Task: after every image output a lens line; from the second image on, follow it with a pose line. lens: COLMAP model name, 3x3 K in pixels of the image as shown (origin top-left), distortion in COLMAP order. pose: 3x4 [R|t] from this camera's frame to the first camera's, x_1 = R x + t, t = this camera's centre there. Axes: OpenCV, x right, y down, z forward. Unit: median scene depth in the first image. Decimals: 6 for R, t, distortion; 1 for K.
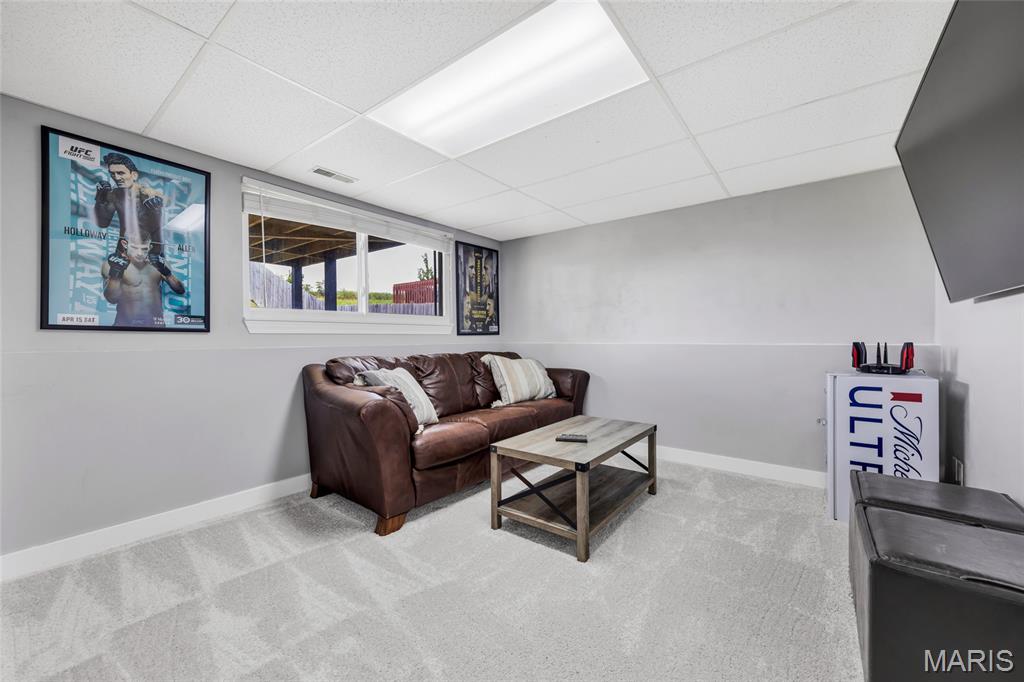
lens RADIAL K [[401.6, 0, 512.0], [0, 401.6, 341.0], [0, 0, 1]] dist [0.000373, -0.000018]
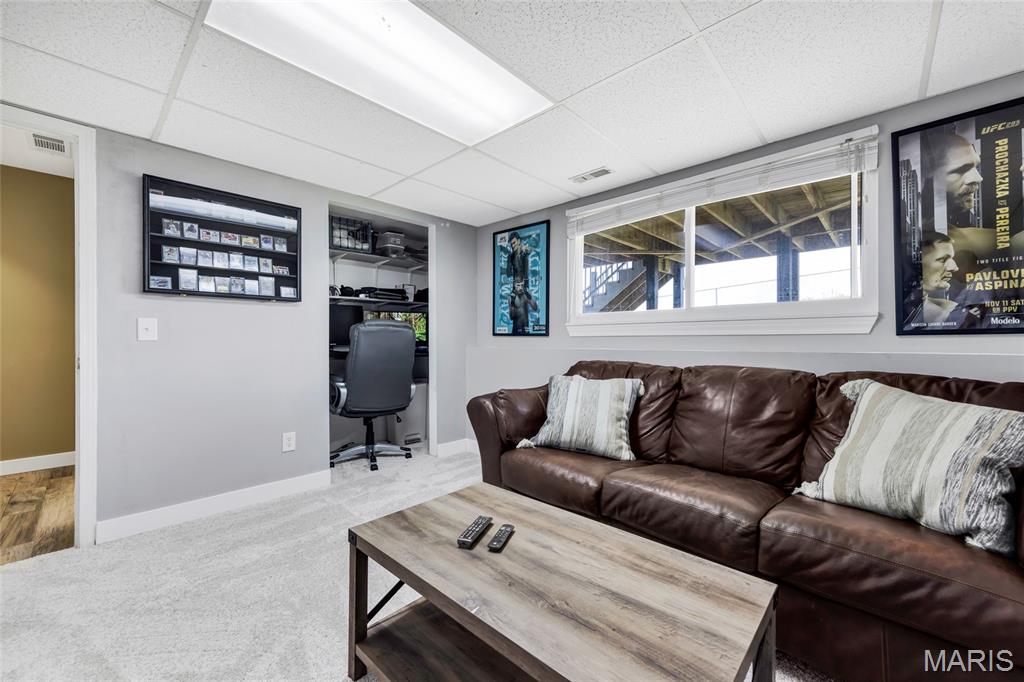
lens RADIAL K [[401.6, 0, 512.0], [0, 401.6, 341.0], [0, 0, 1]] dist [0.000373, -0.000018]
pose [[-0.097103, 0.001889, -0.995273, 0.631138], [-0.008380, 0.999961, 0.002716, -0.008306], [0.995239, 0.008604, -0.097083, 1.028163]]
